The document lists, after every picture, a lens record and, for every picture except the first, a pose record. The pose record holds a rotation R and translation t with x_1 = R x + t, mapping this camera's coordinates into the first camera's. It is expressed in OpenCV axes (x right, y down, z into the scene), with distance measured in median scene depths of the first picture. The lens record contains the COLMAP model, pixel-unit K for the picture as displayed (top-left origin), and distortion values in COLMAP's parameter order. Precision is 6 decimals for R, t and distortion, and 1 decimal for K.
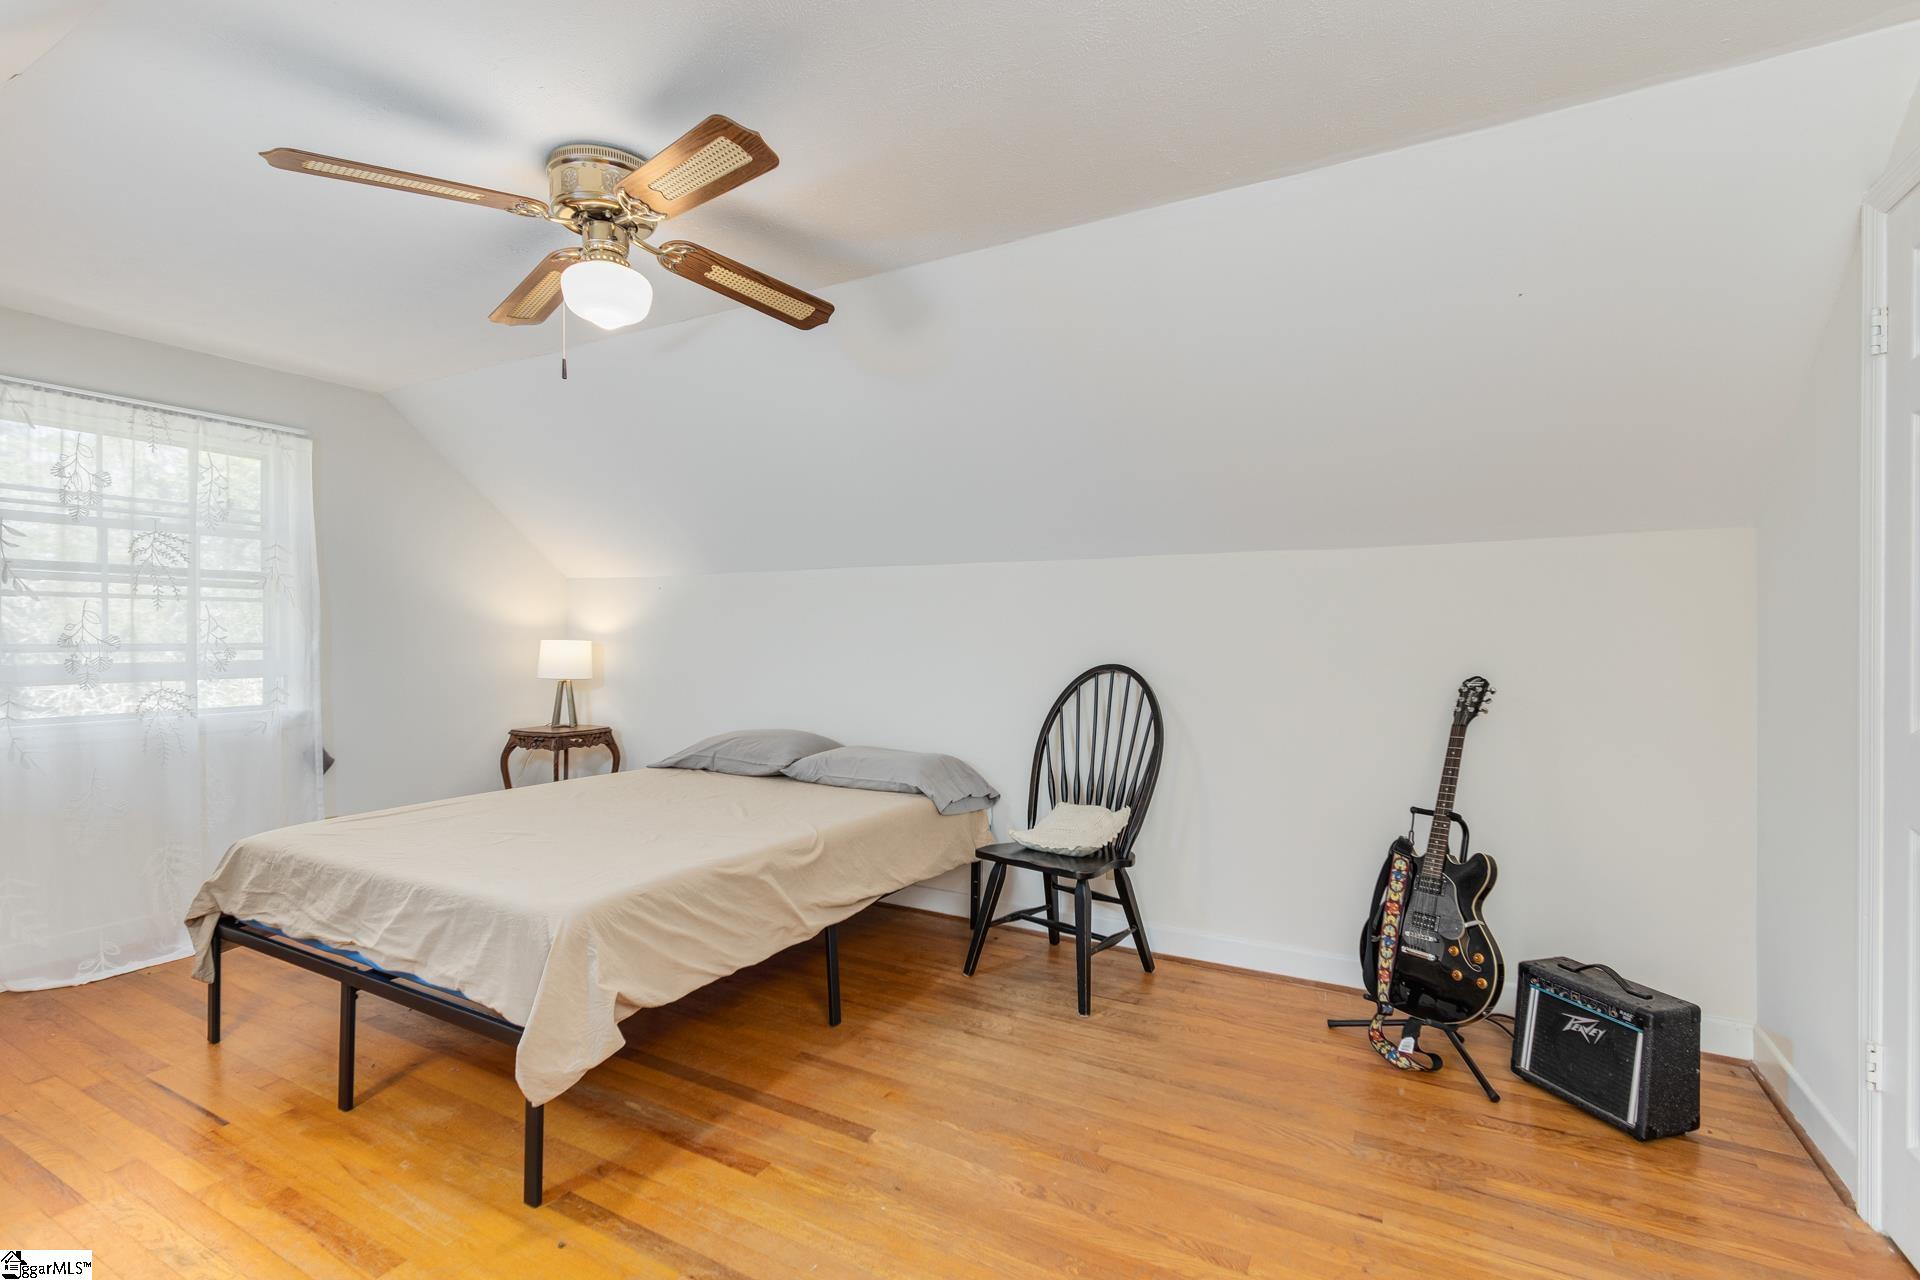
lens RADIAL K [[879.8, 0, 943.1], [0, 879.8, 641.5], [0, 0, 1]] dist [-0.000401, -0.000353]
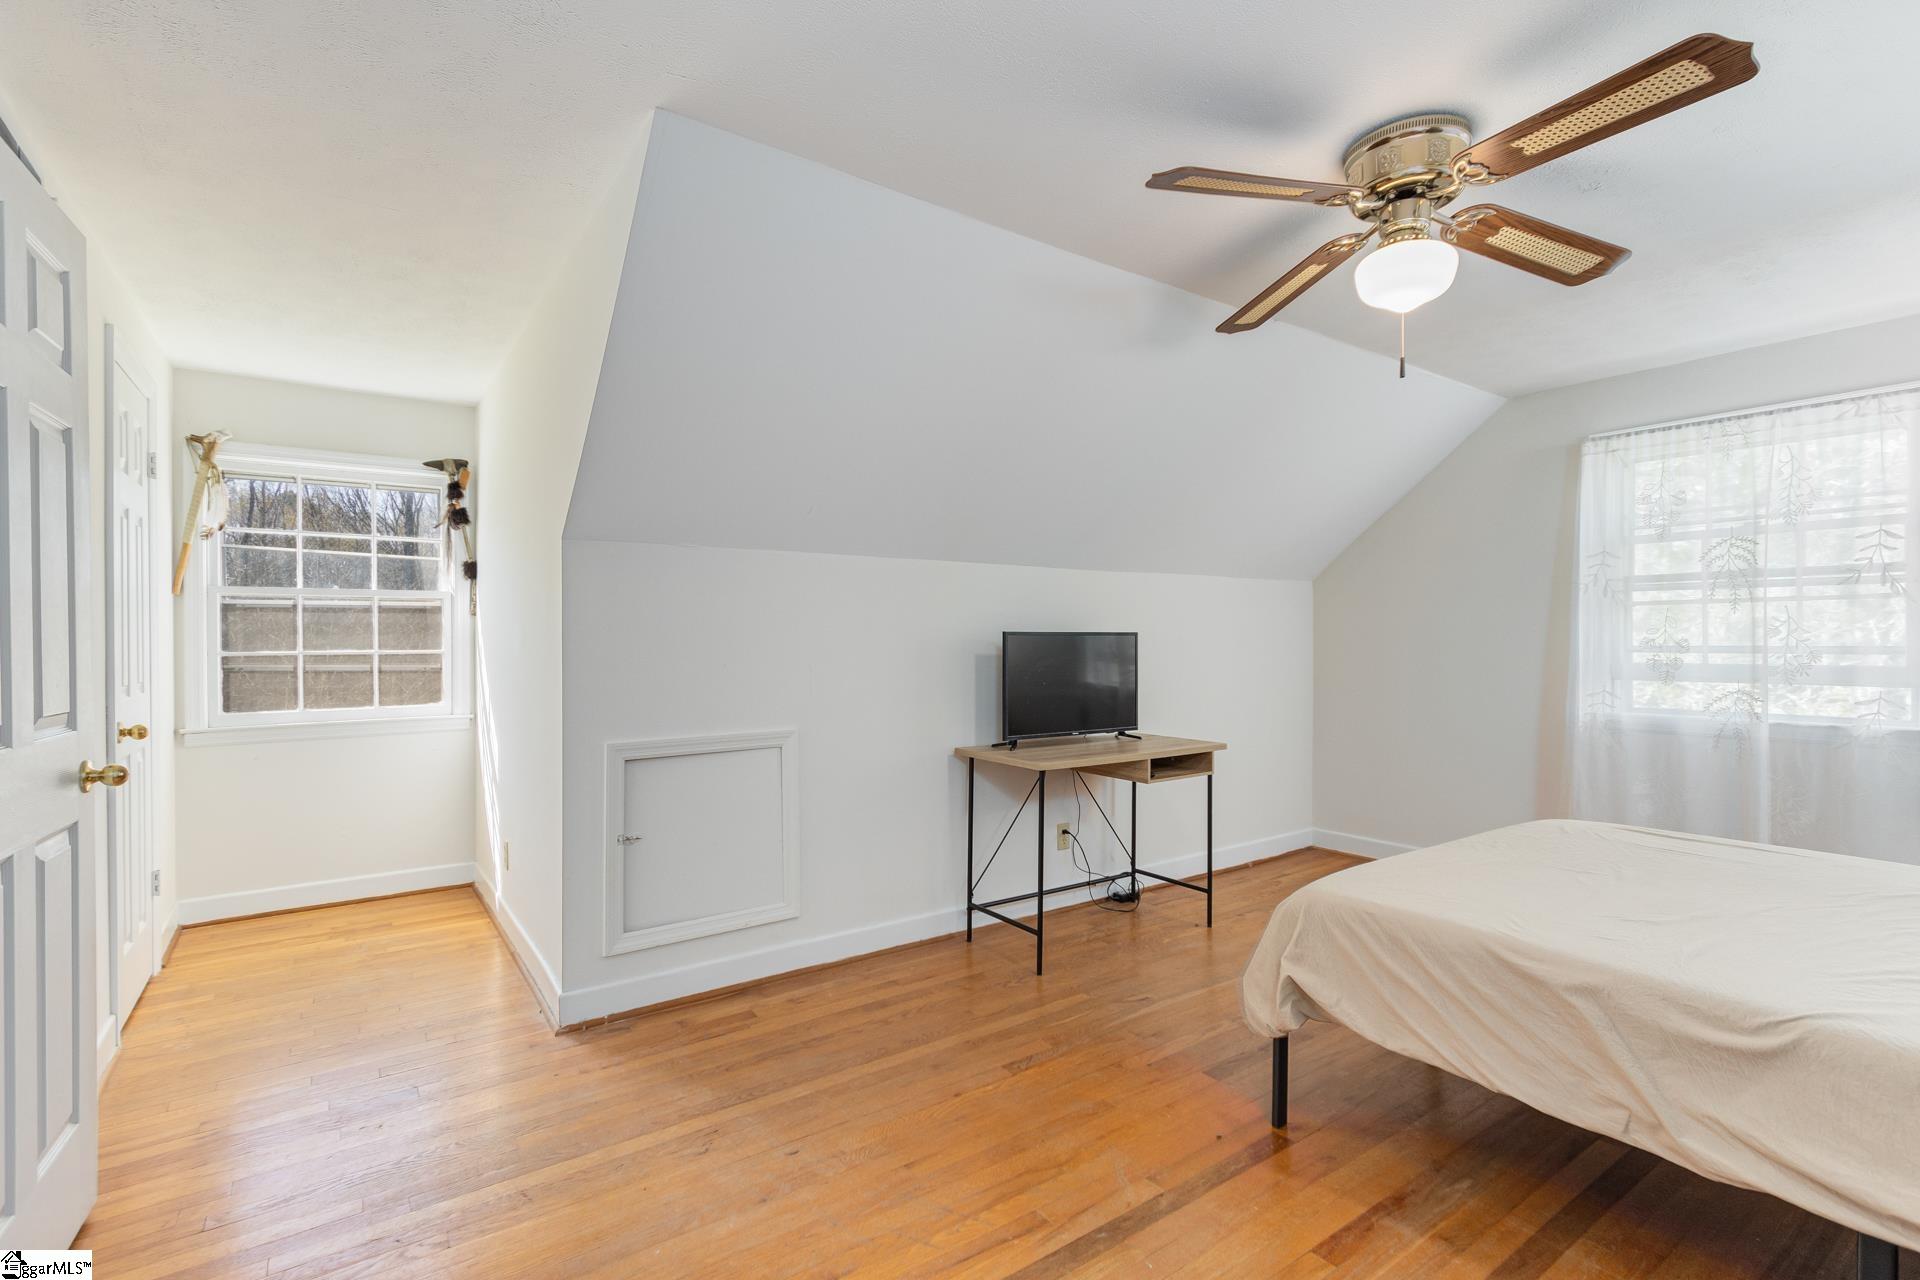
lens RADIAL K [[879.8, 0, 941.3], [0, 879.8, 639.5], [0, 0, 1]] dist [-0.000401, -0.000353]
pose [[-0.436483, -0.001424, -0.899711, 0.557312], [-0.001881, 0.999998, -0.000670, -0.003217], [0.899710, 0.001400, -0.436485, 0.790692]]
